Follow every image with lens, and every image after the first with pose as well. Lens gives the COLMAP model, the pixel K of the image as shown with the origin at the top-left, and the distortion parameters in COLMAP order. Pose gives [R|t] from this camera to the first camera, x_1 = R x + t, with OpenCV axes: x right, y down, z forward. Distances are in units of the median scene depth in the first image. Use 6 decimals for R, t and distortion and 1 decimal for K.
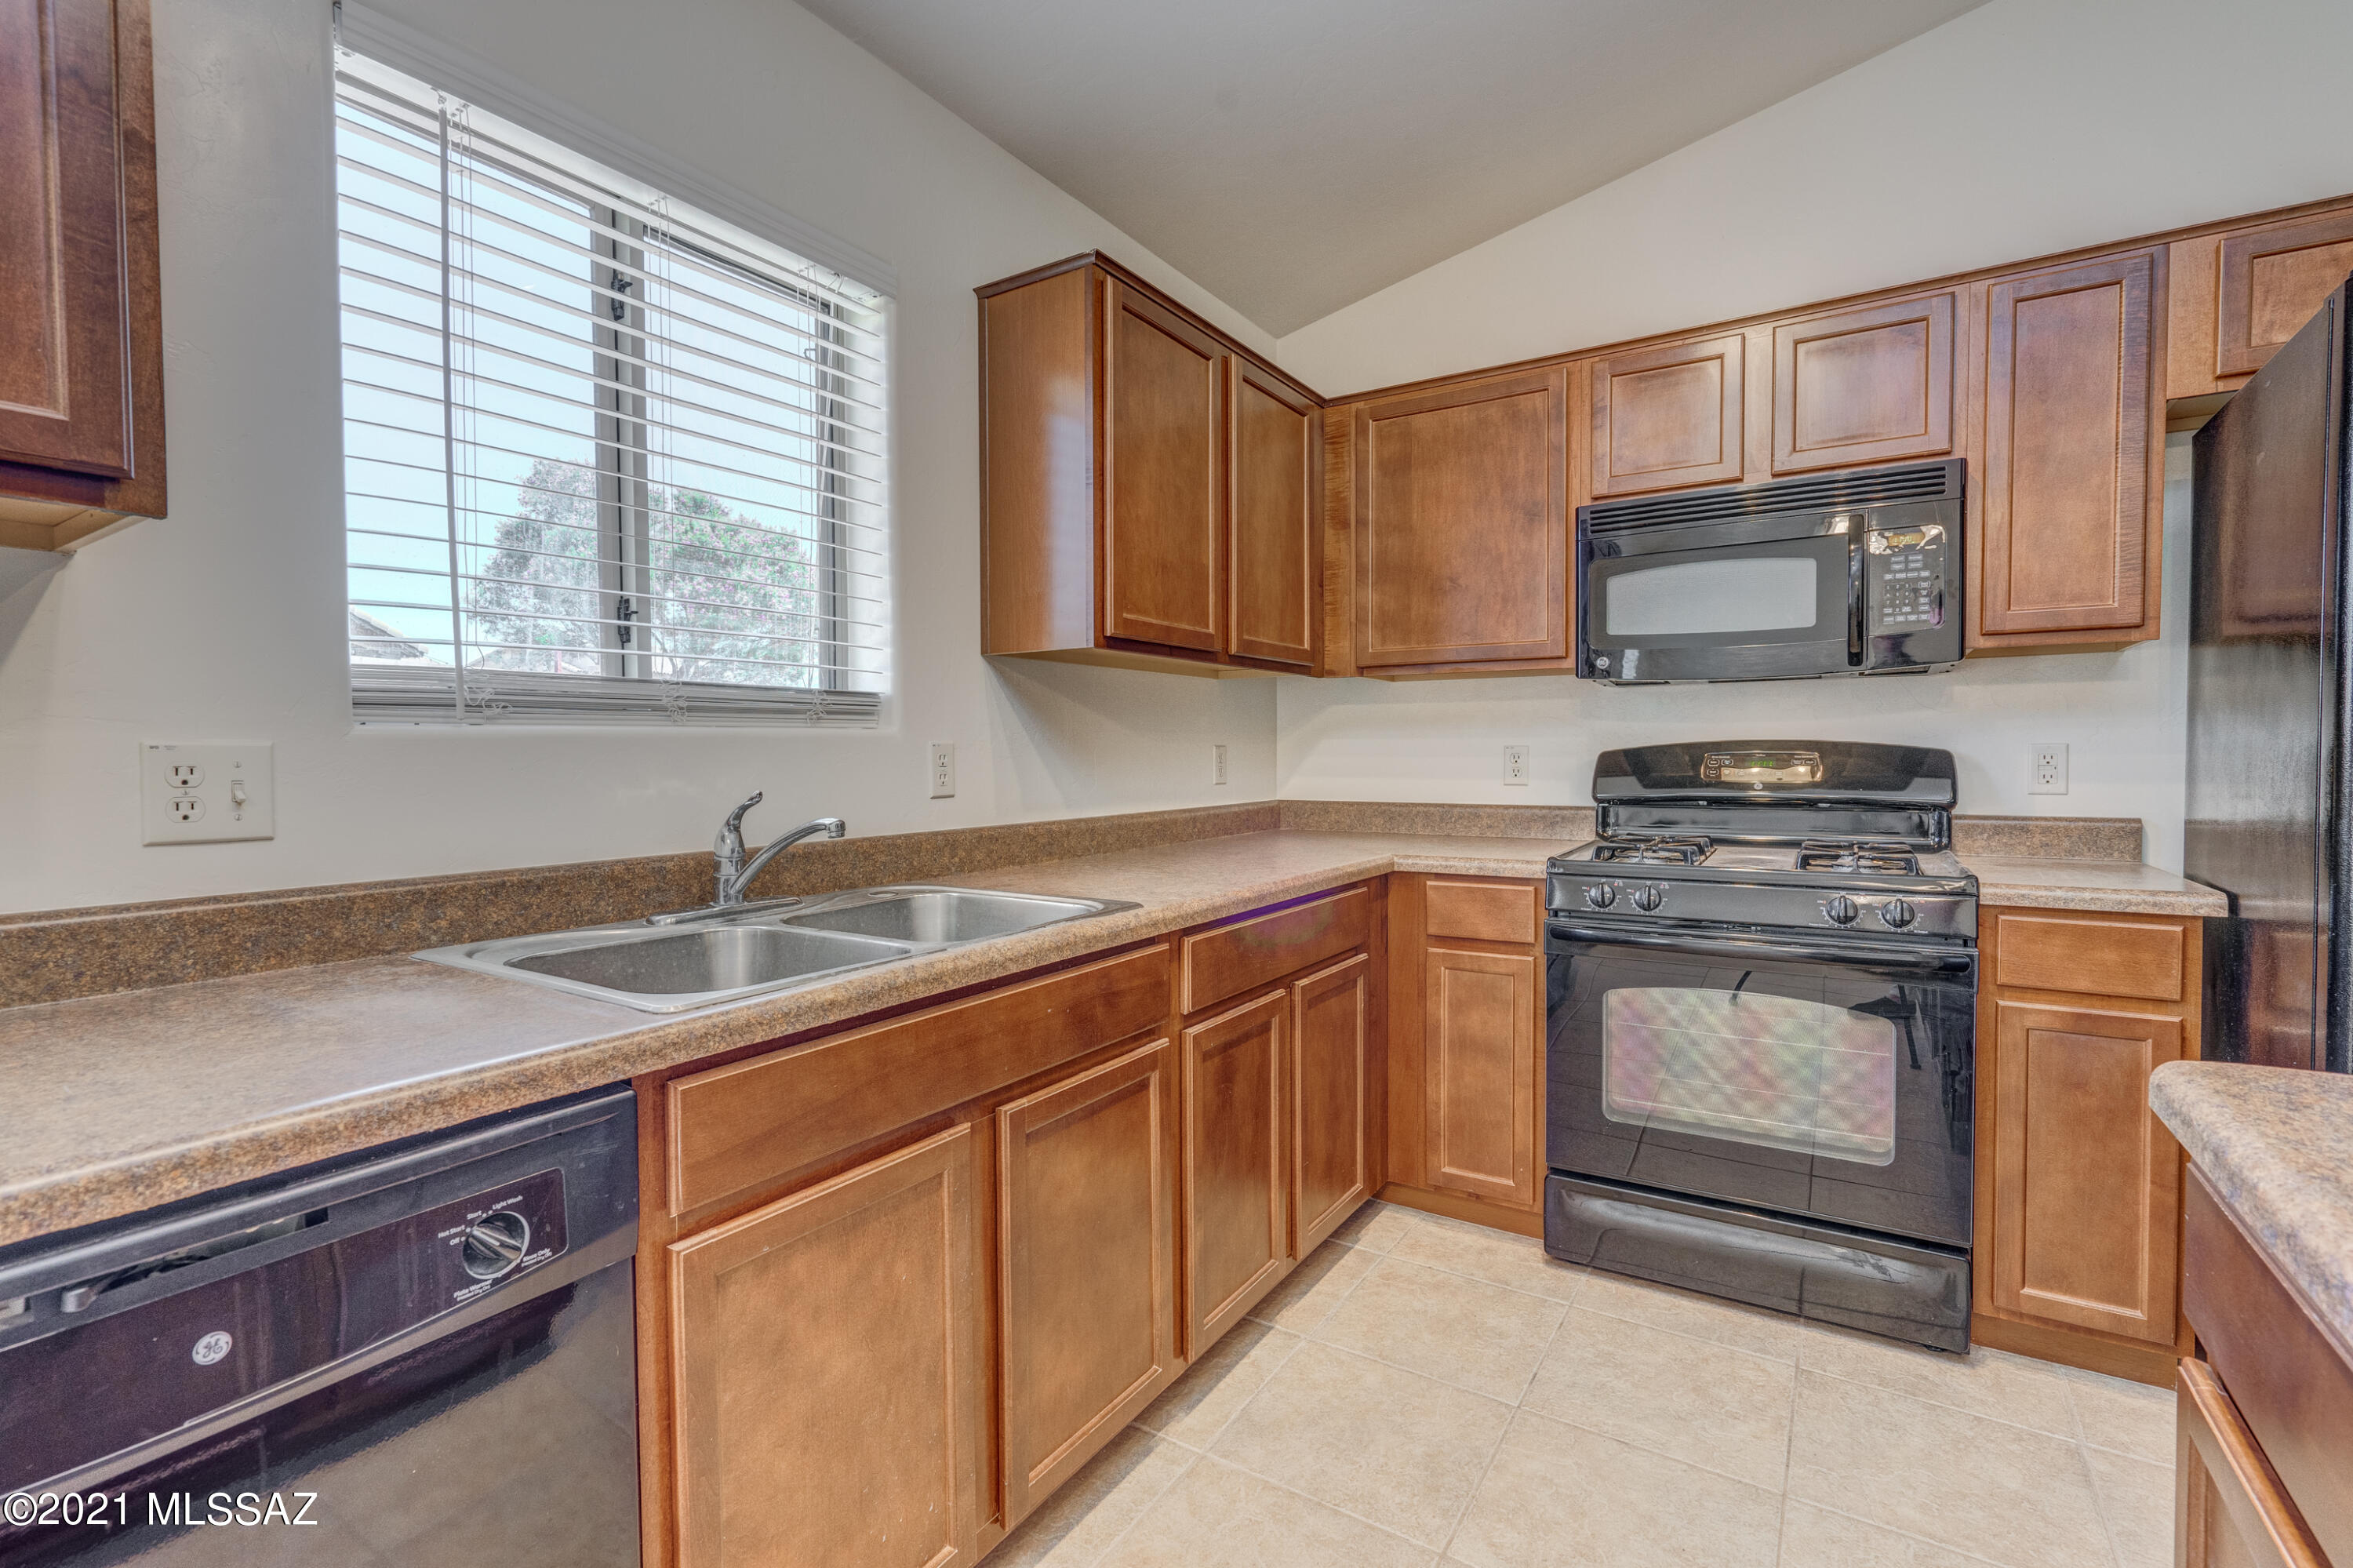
lens RADIAL K [[1062.1, 0, 1176.5], [0, 1062.1, 784.0], [0, 0, 1]] dist [0.000724, 0.000114]
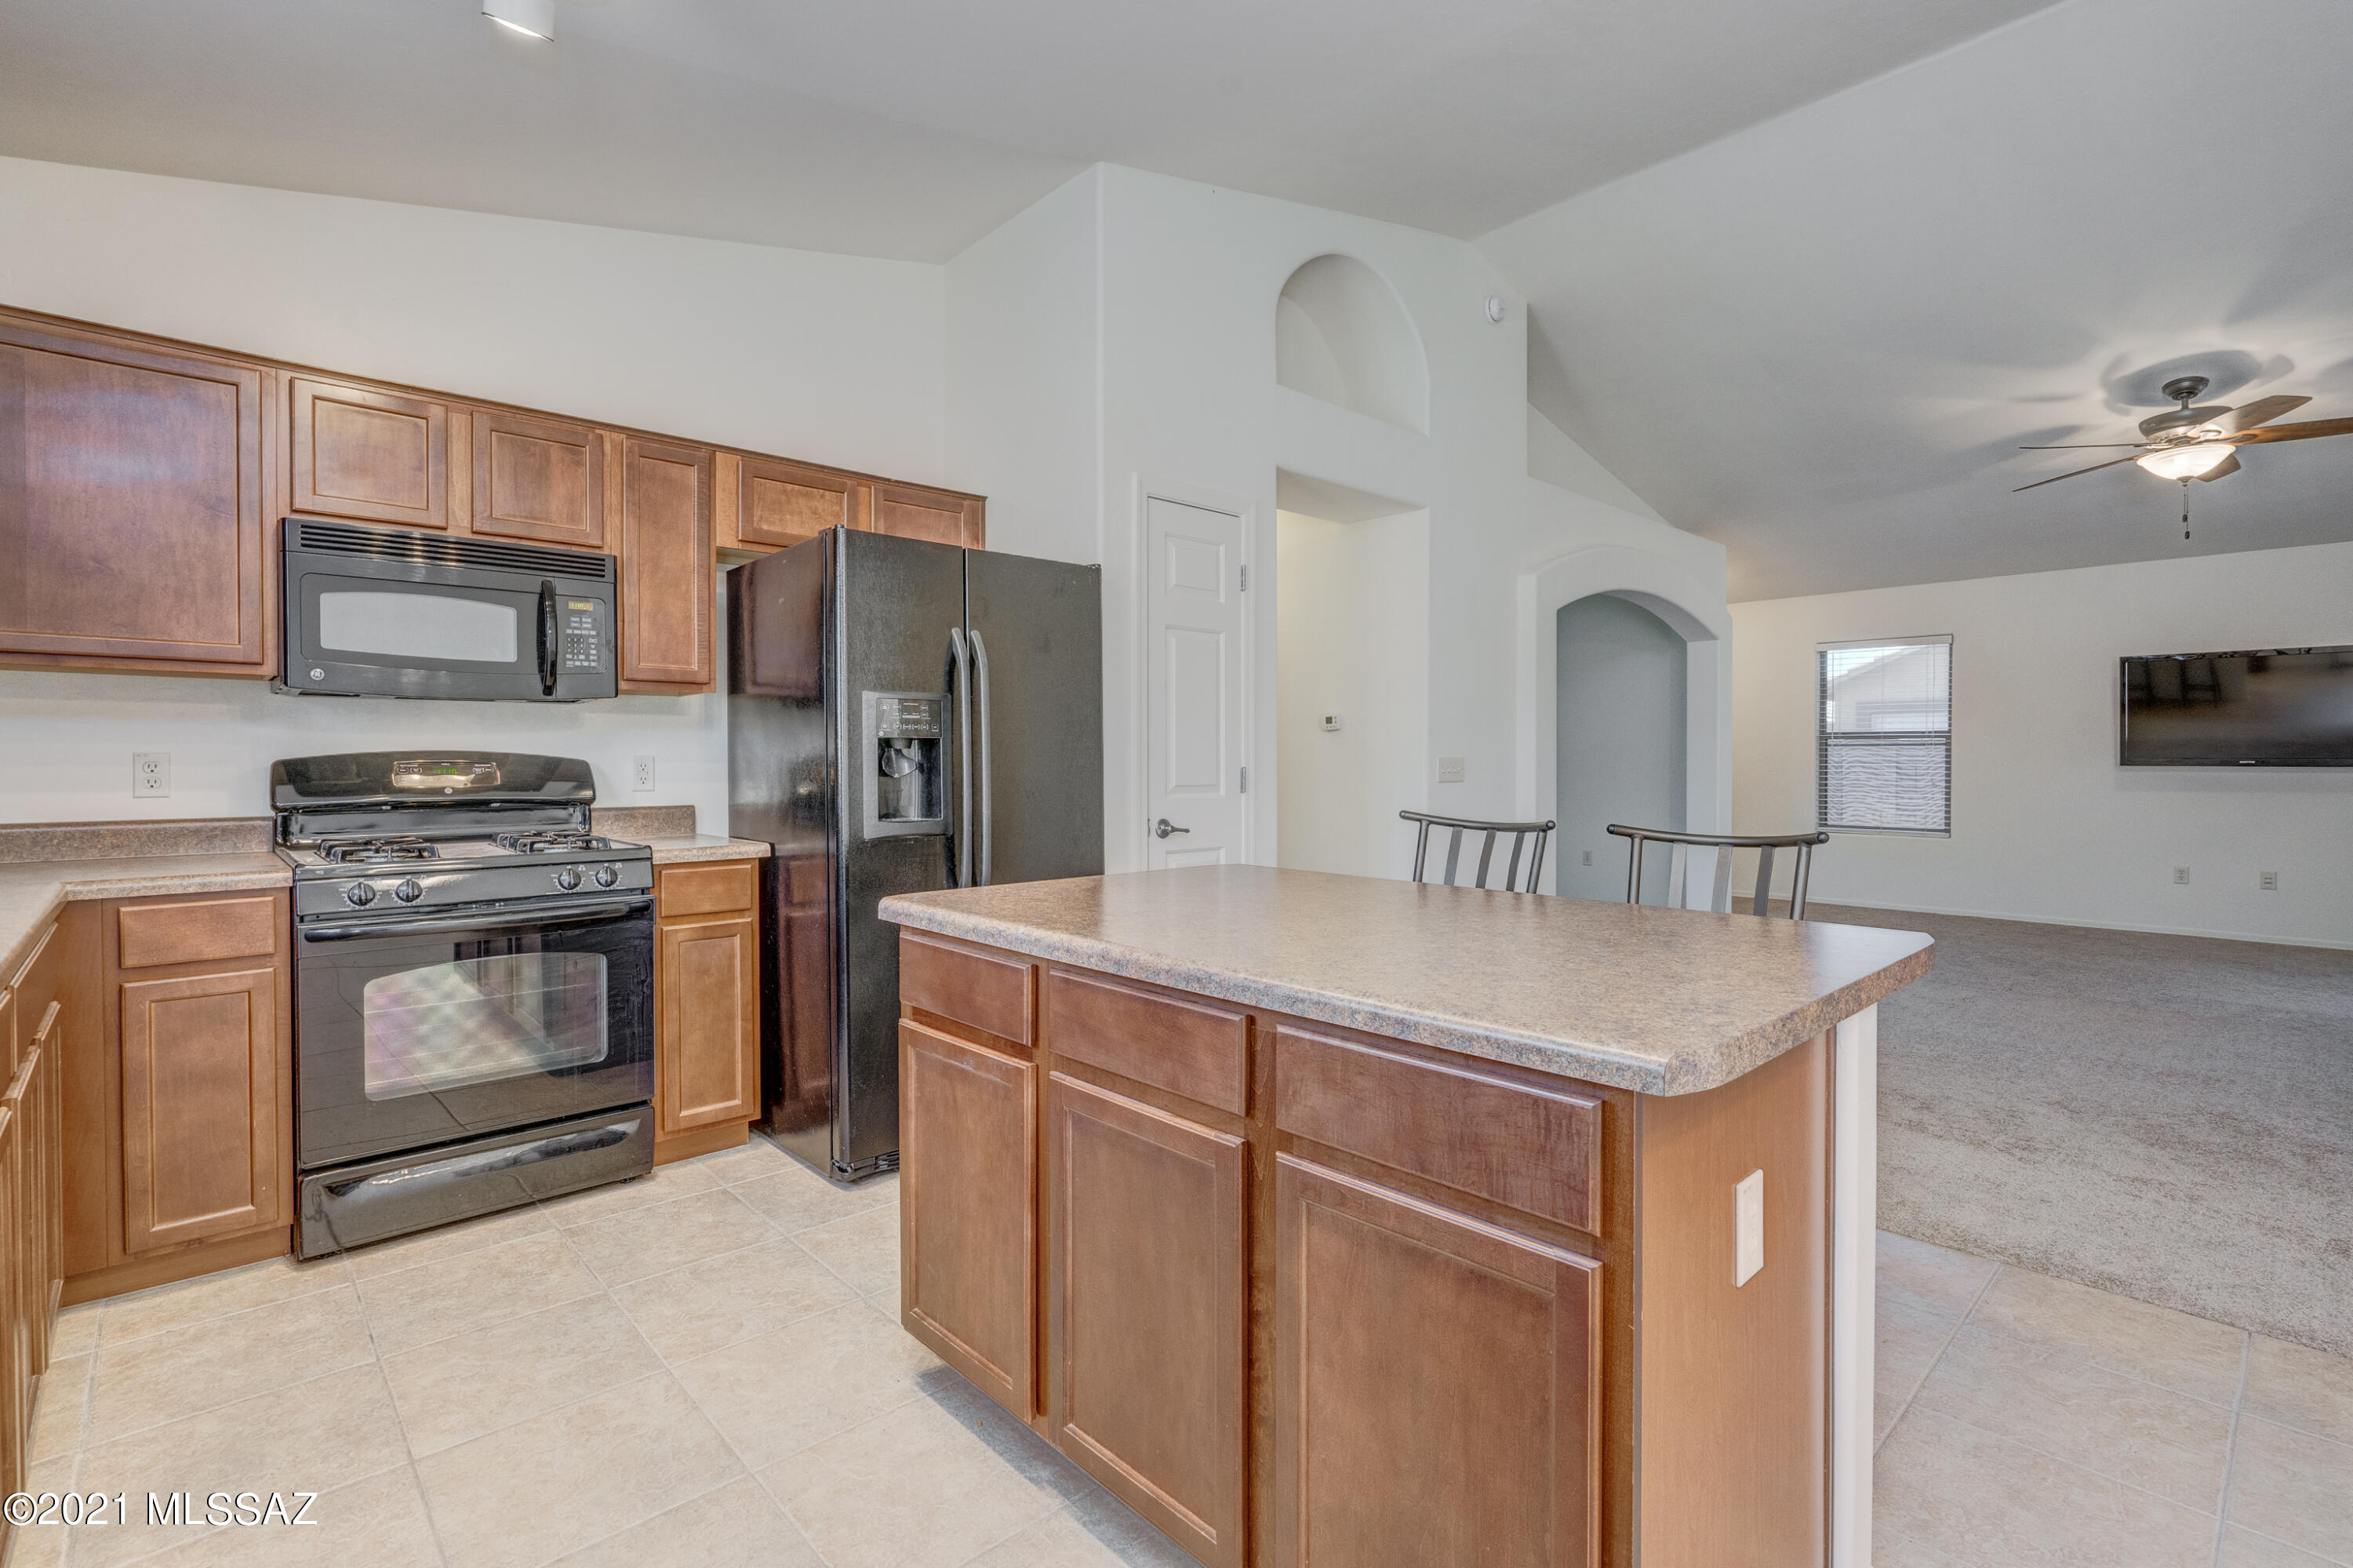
lens RADIAL K [[1079.2, 0, 1180.8], [0, 1079.2, 780.4], [0, 0, 1]] dist [0.006099, -0.000380]
pose [[0.237777, -0.014849, 0.971206, -0.461970], [0.026933, 0.999599, 0.008689, 0.002422], [-0.970946, 0.024092, 0.238082, -0.068645]]
